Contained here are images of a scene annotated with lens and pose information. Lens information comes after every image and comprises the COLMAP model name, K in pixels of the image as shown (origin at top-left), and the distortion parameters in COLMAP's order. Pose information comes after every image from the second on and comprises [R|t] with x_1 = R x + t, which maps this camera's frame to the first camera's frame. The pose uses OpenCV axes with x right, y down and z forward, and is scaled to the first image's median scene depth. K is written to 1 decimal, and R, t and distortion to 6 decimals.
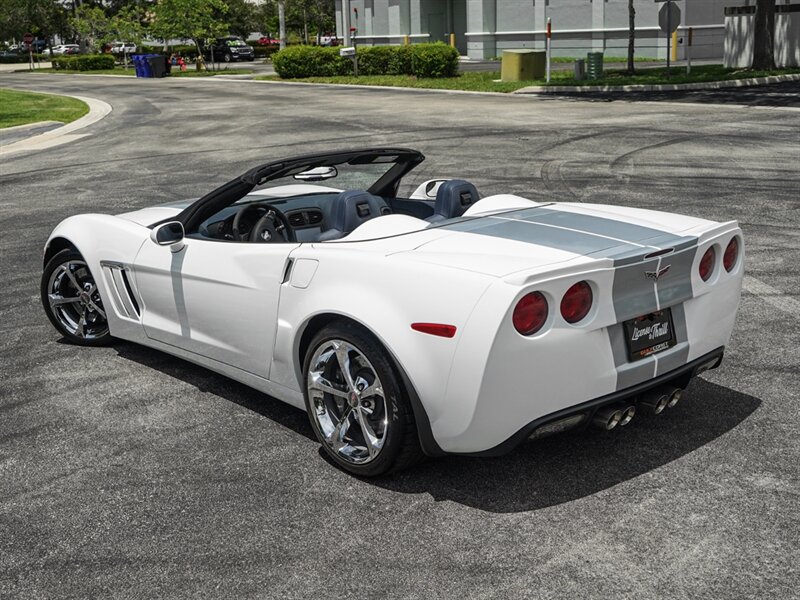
lens RADIAL K [[1014.6, 0, 345.3], [0, 1014.6, 283.6], [0, 0, 1]] dist [0.005396, 0.044055]
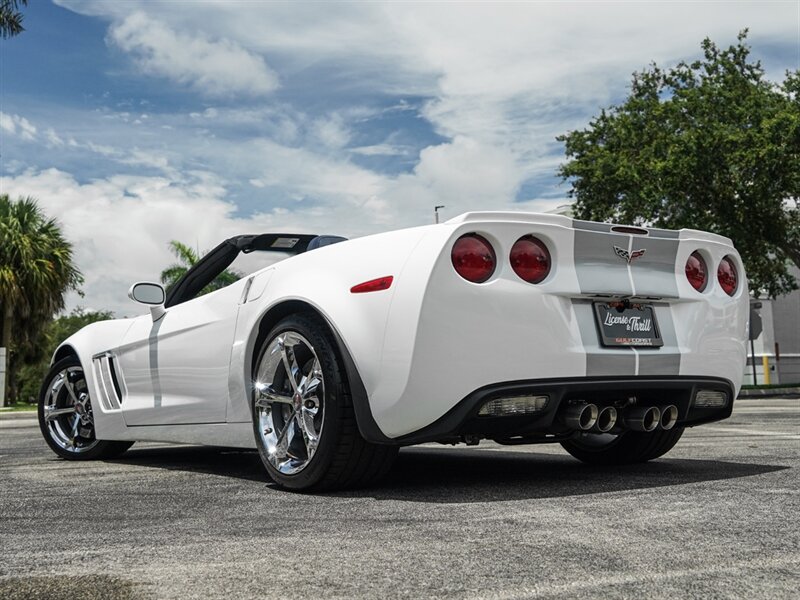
lens RADIAL K [[981.3, 0, 369.4], [0, 981.3, 281.0], [0, 0, 1]] dist [-0.000809, 0.032367]
pose [[0.995906, 0.007603, -0.090072, 0.148281], [-0.038035, 0.939196, -0.341269, 0.306767], [0.082001, 0.343298, 0.935640, 0.162137]]
